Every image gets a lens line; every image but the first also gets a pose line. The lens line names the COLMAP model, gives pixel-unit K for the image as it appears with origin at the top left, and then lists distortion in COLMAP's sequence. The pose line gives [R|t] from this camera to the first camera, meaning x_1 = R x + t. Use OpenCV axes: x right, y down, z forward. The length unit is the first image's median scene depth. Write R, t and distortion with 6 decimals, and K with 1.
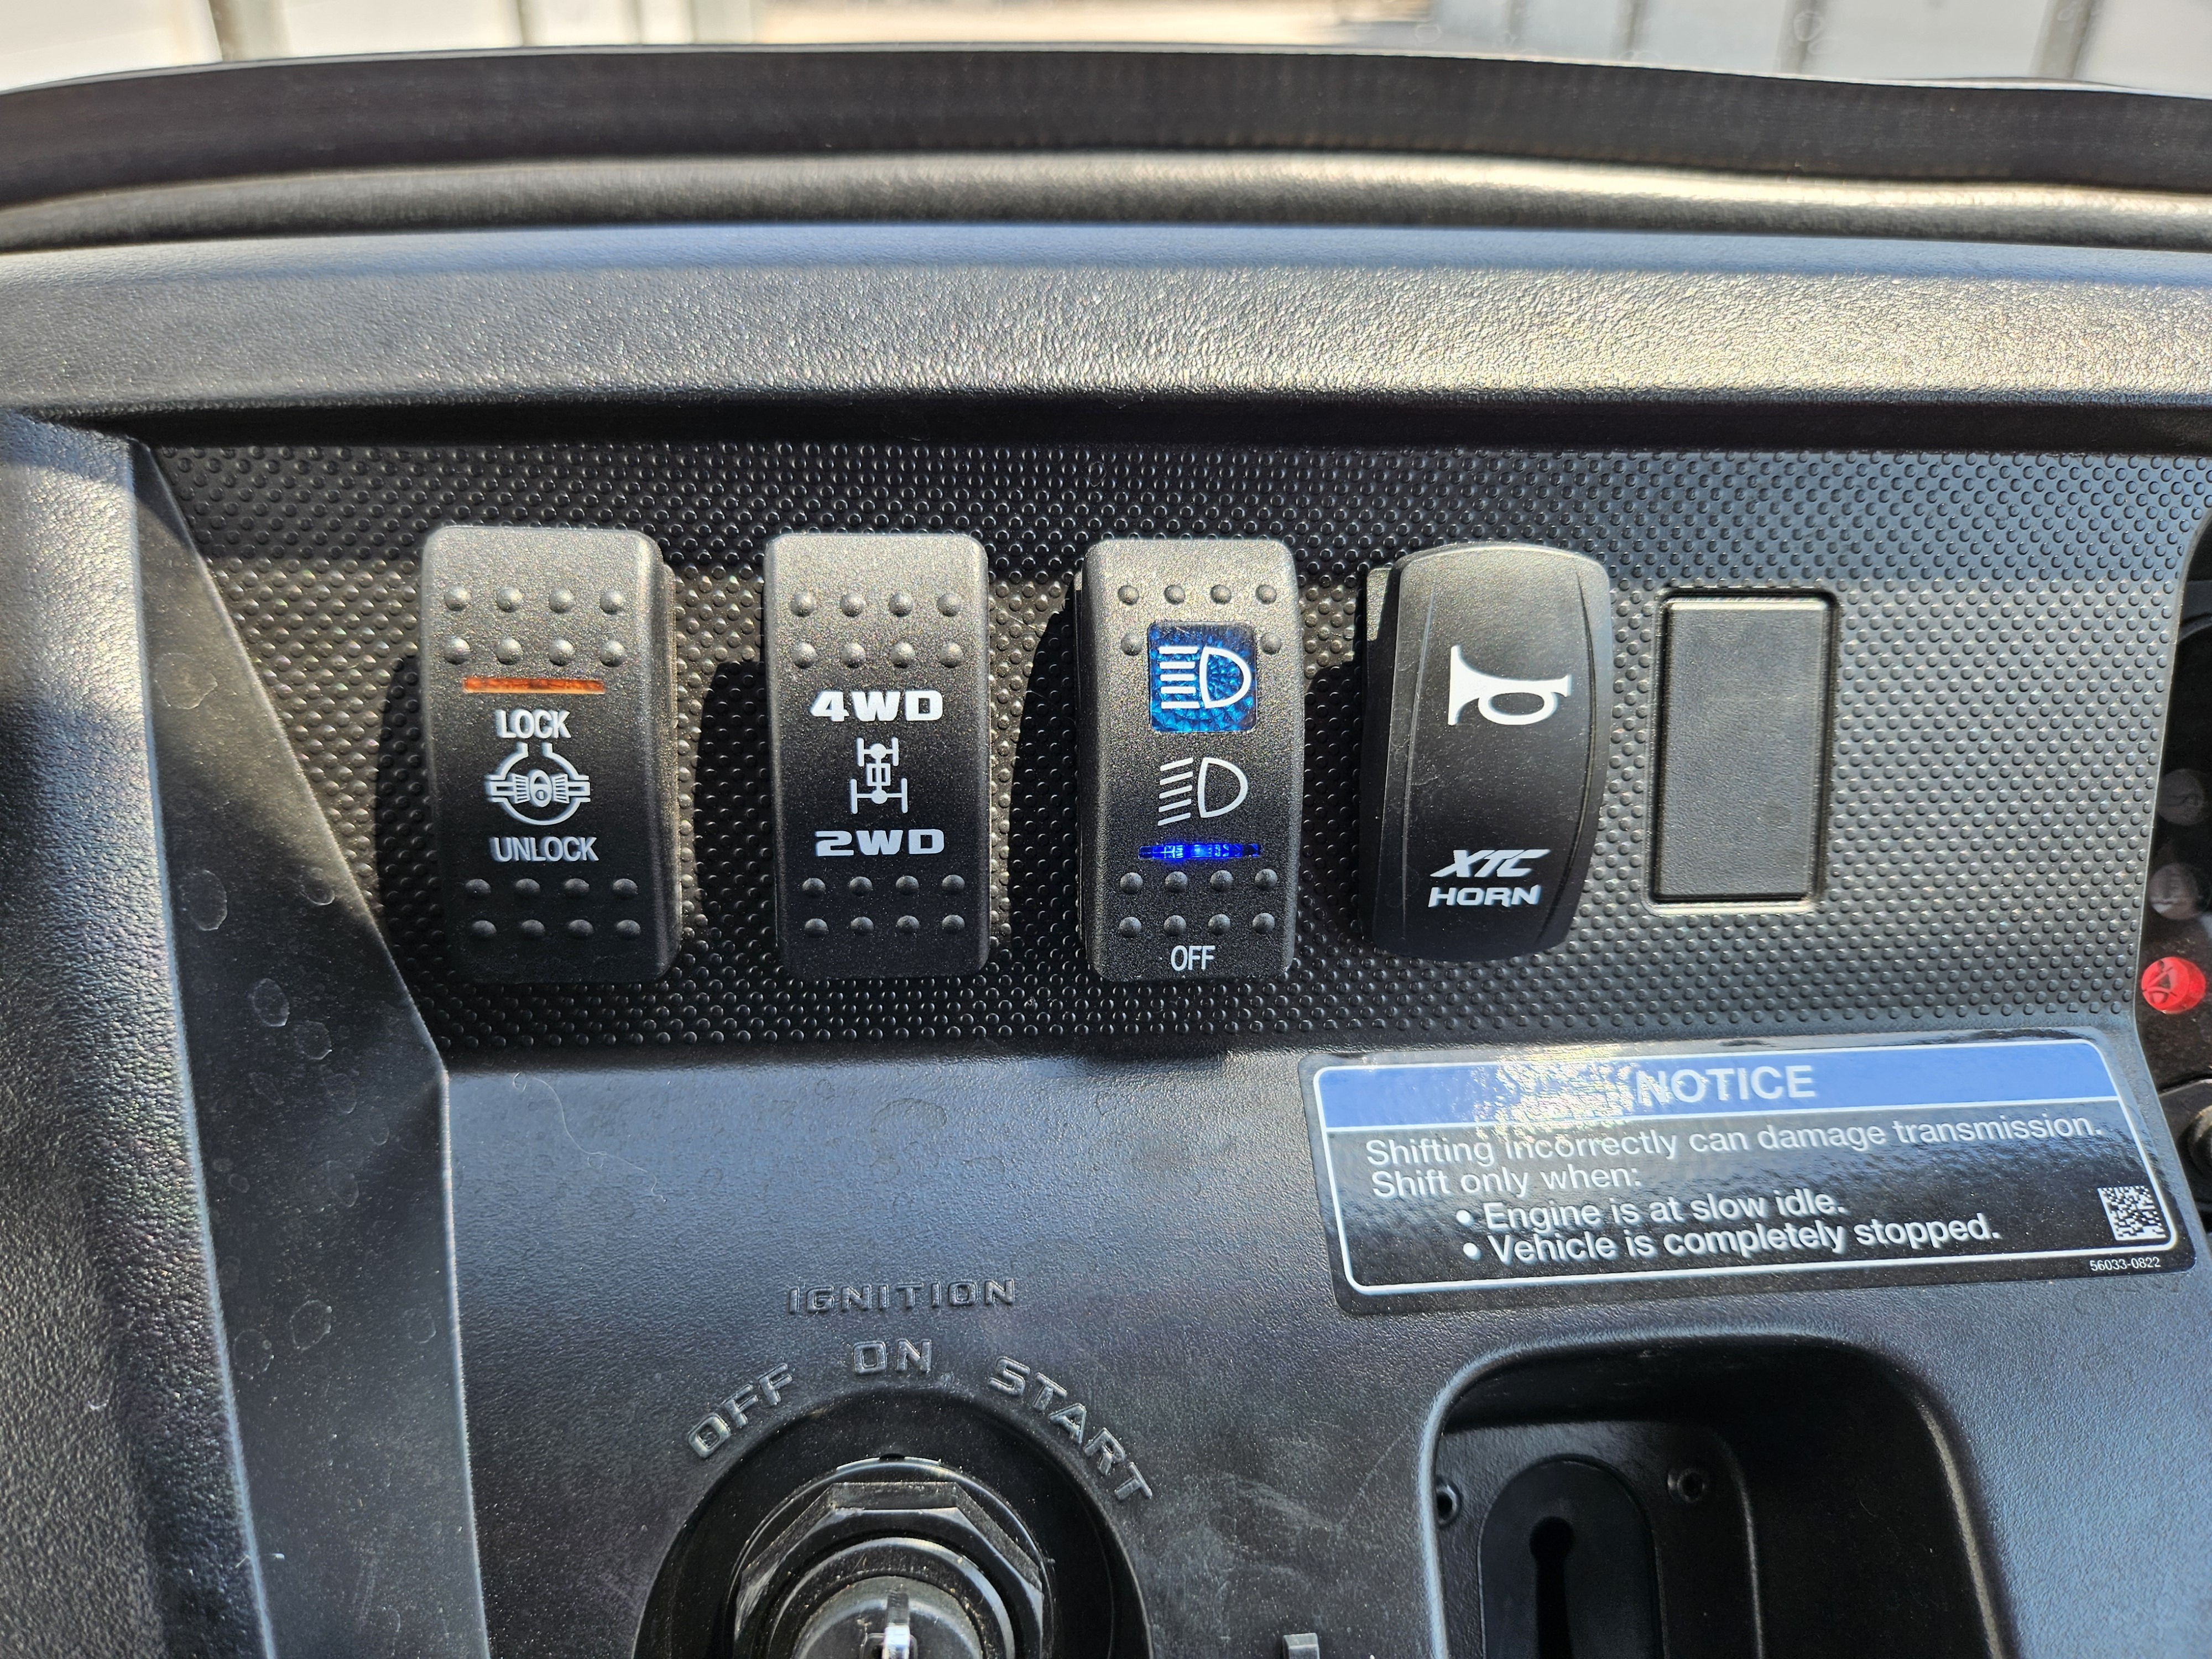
lens RADIAL K [[1491.4, 0, 1106.9], [0, 1491.4, 833.7], [0, 0, 1]] dist [0.009338, -0.005627]
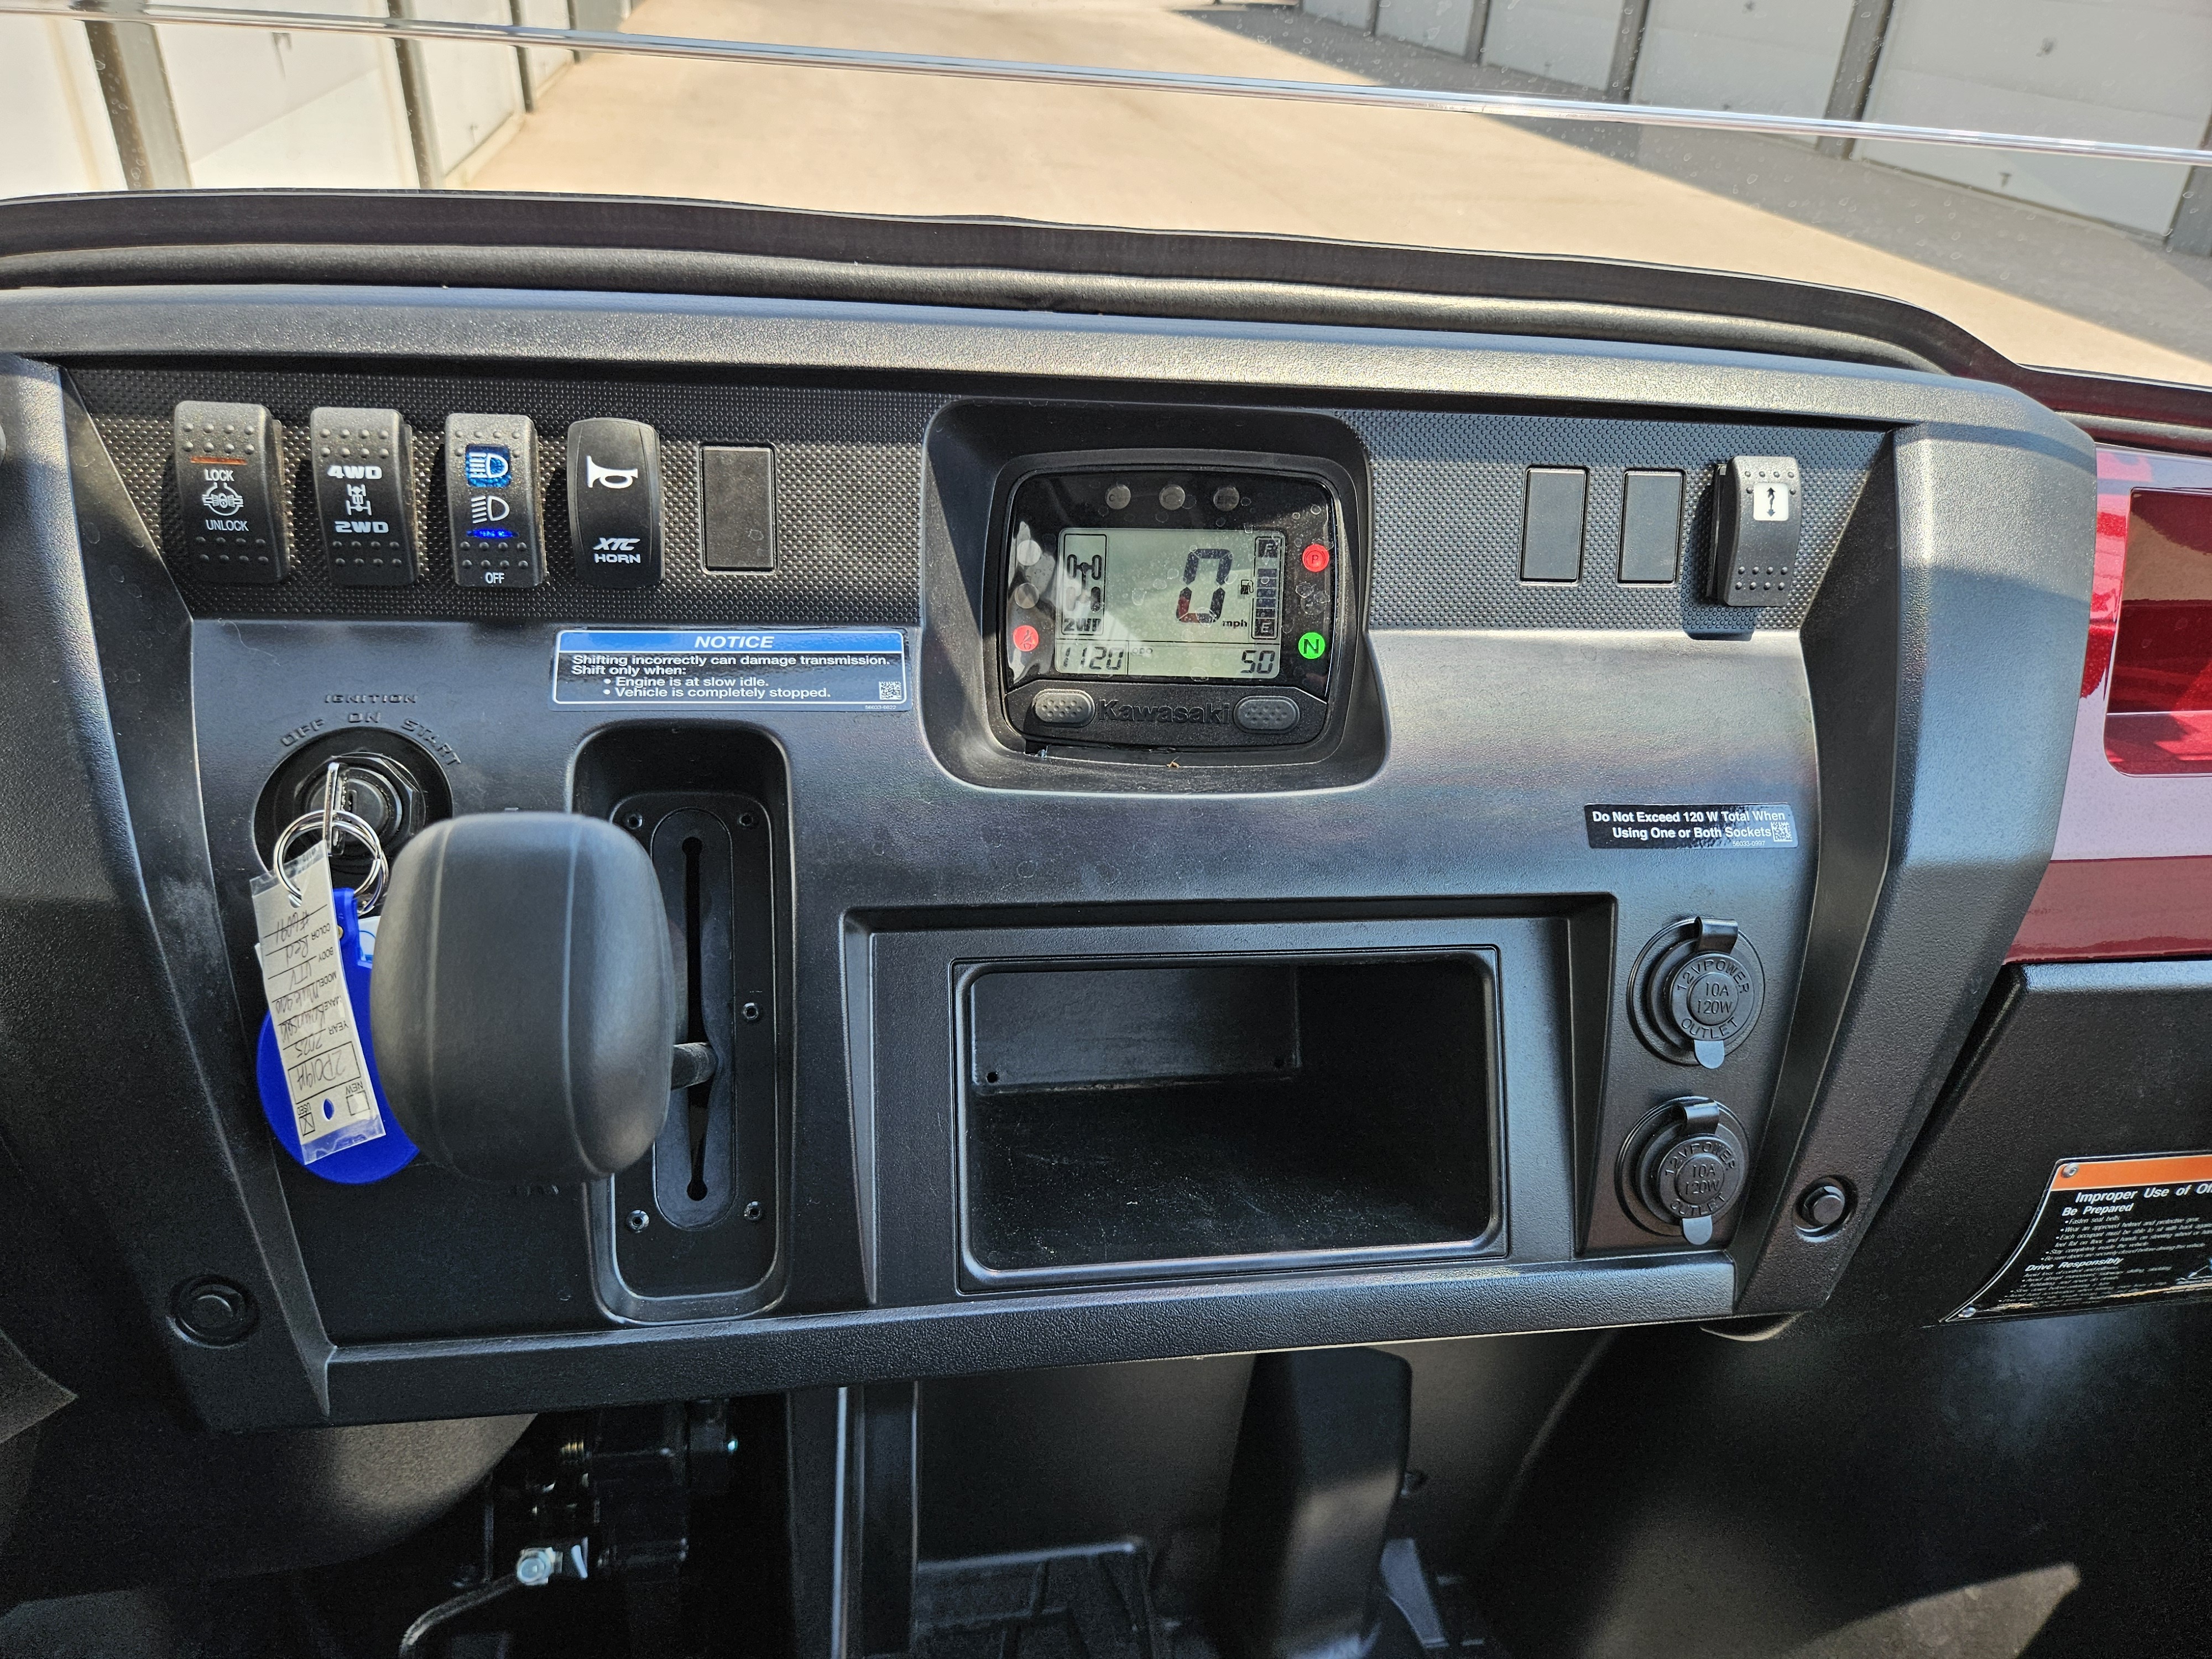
lens RADIAL K [[1491.4, 0, 1153.0], [0, 1491.4, 831.3], [0, 0, 1]] dist [0.009338, -0.005627]
pose [[0.996874, -0.001384, 0.078997, 1.030552], [-0.000282, 0.999778, 0.021075, 0.487054], [-0.079009, -0.021032, 0.996652, -1.749679]]
